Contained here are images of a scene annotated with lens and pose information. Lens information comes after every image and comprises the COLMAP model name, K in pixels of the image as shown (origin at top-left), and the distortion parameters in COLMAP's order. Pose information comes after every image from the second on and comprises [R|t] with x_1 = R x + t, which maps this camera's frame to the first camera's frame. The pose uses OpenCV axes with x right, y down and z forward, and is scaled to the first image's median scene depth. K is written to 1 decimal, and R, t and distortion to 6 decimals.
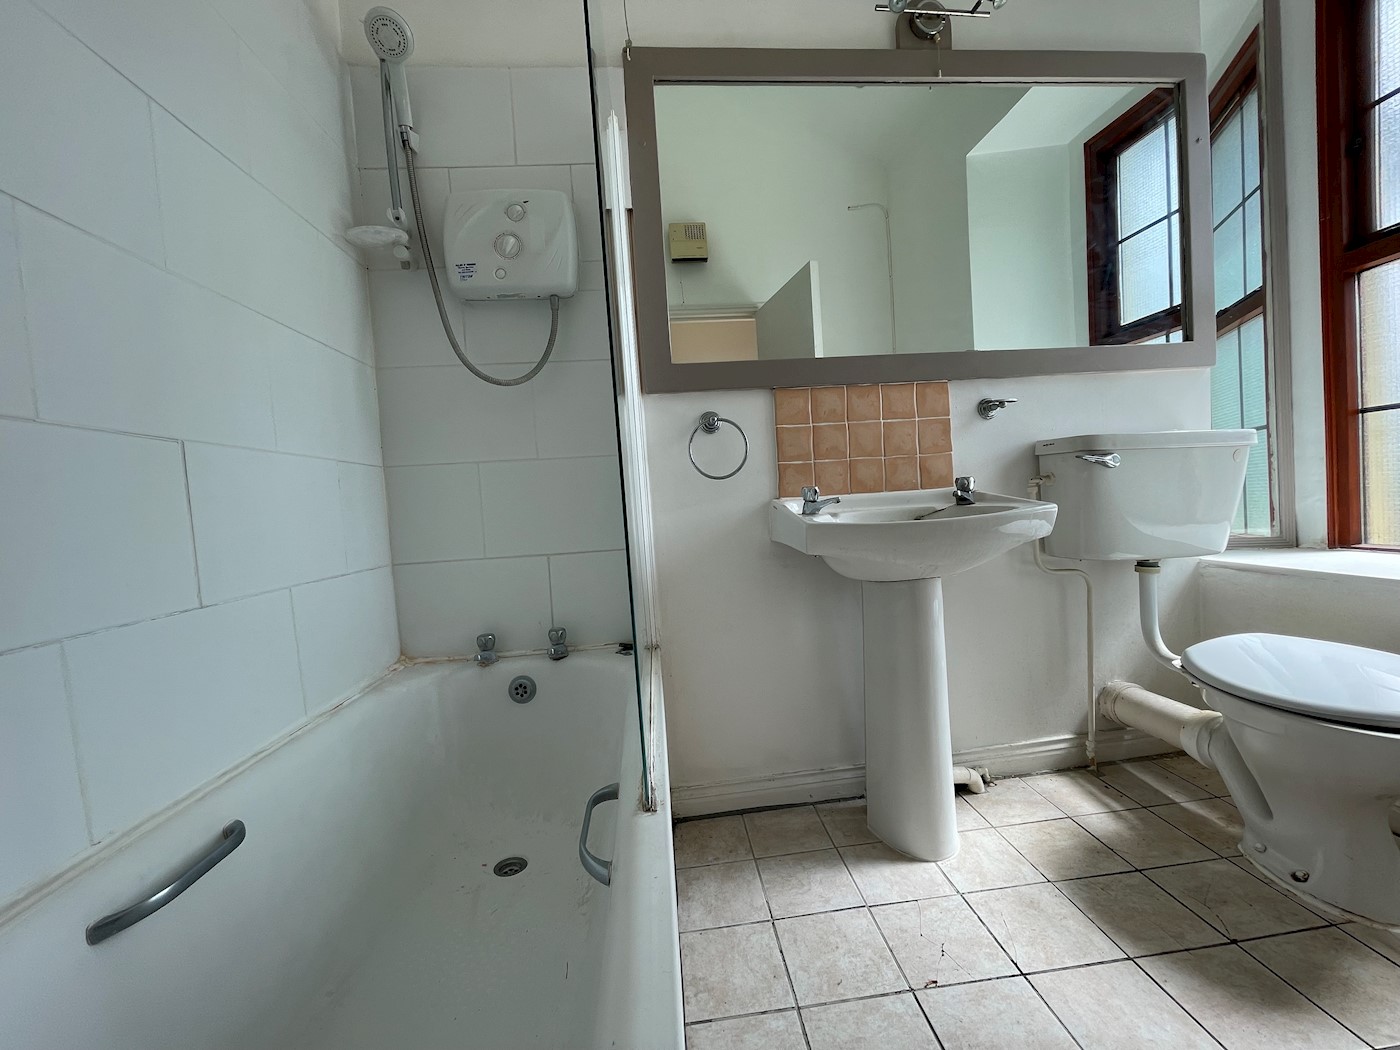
lens RADIAL K [[565.5, 0, 704.1], [0, 565.5, 522.5], [0, 0, 1]] dist [0.000759, 0.000535]
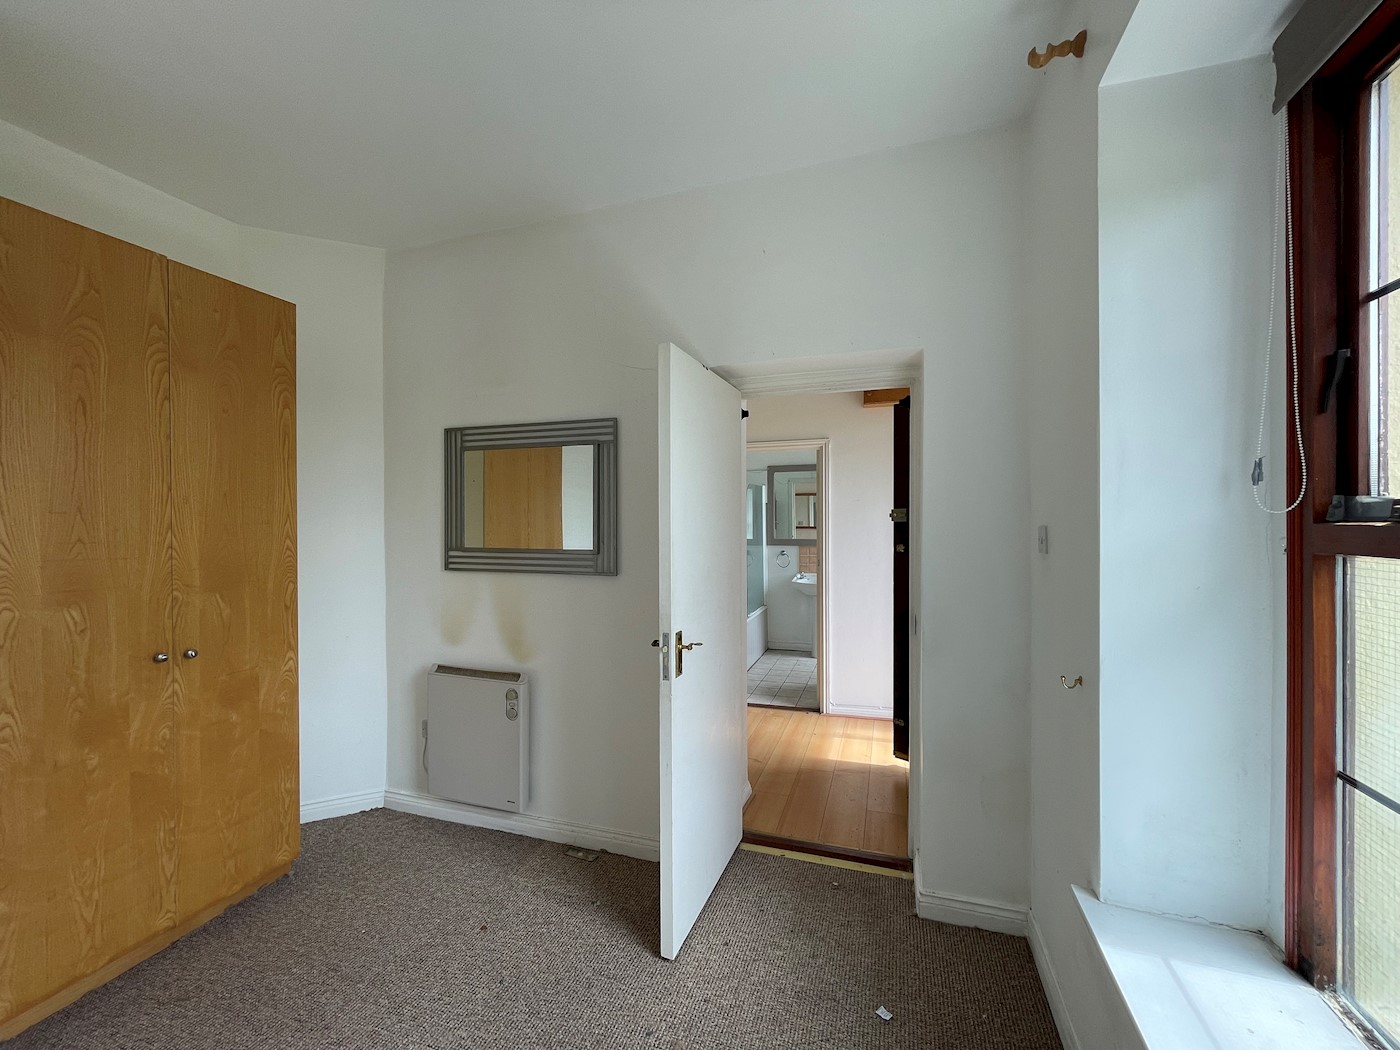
lens RADIAL K [[565.5, 0, 702.2], [0, 565.5, 523.5], [0, 0, 1]] dist [0.000759, 0.000535]
pose [[0.911677, 0.061394, -0.406295, 1.127756], [-0.069450, 0.997572, -0.005098, -0.329506], [0.404996, 0.032865, 0.913728, -2.973406]]
